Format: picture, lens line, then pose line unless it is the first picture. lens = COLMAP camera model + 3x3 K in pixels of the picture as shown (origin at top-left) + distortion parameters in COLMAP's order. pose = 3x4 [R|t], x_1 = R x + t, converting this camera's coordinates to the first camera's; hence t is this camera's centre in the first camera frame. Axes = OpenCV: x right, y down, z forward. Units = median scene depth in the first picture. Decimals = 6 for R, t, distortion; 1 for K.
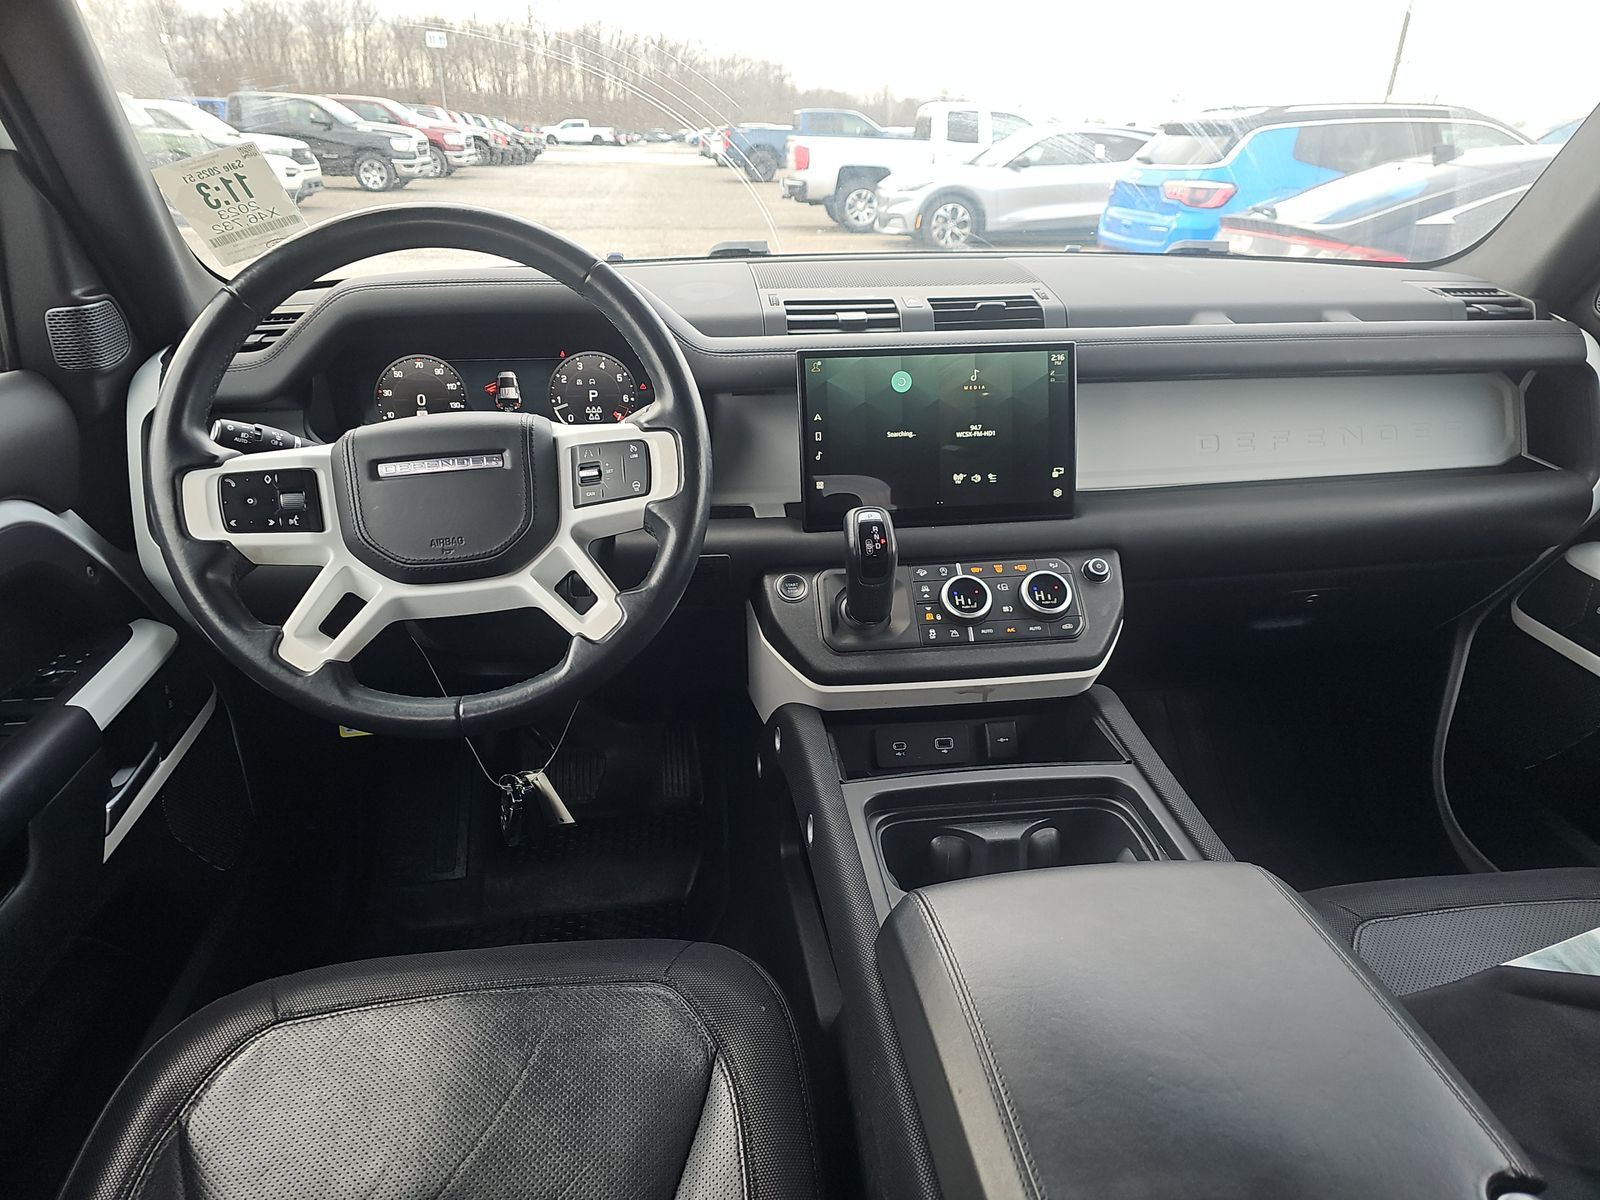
lens RADIAL K [[1061.8, 0, 792.0], [0, 1061.8, 616.1], [0, 0, 1]] dist [0.026524, -0.031732]
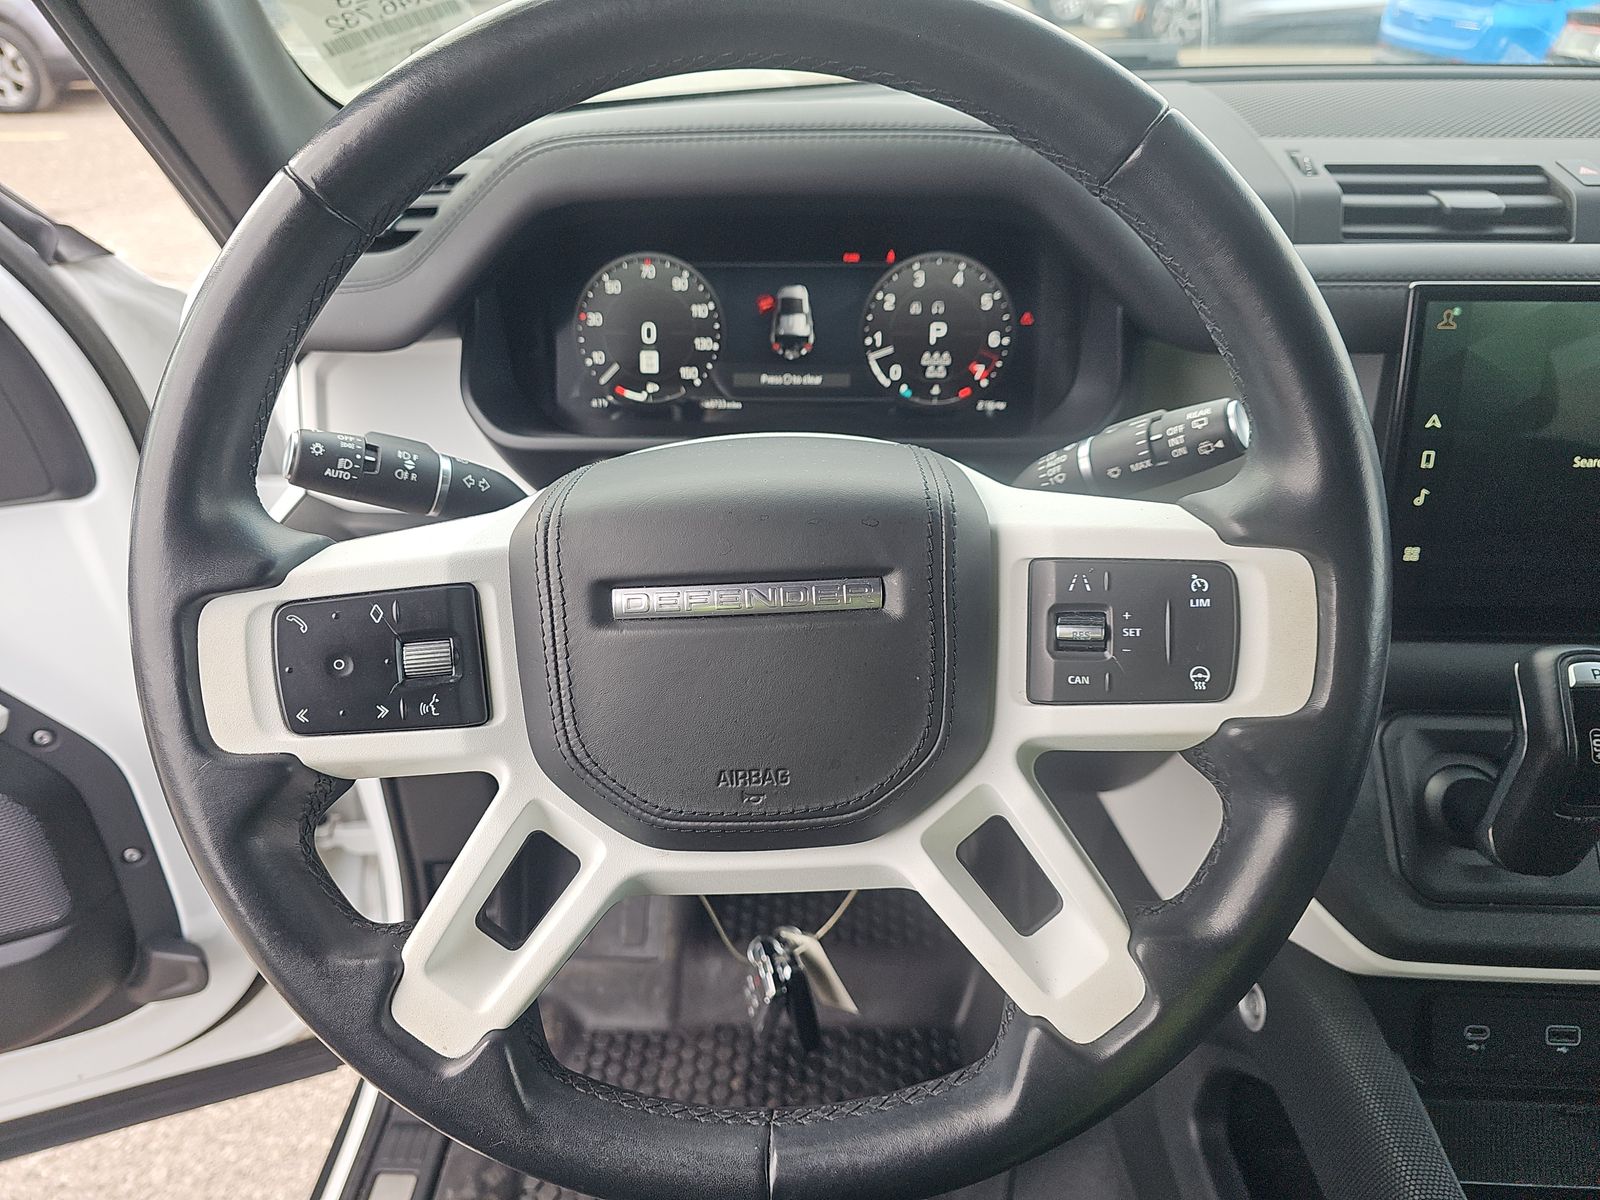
lens RADIAL K [[1061.8, 0, 756.0], [0, 1061.8, 610.8], [0, 0, 1]] dist [0.026524, -0.031732]
pose [[0.984012, 0.082866, -0.157653, -0.250099], [-0.057791, 0.985832, 0.157464, -0.200689], [0.168468, -0.145836, 0.974859, 0.560525]]
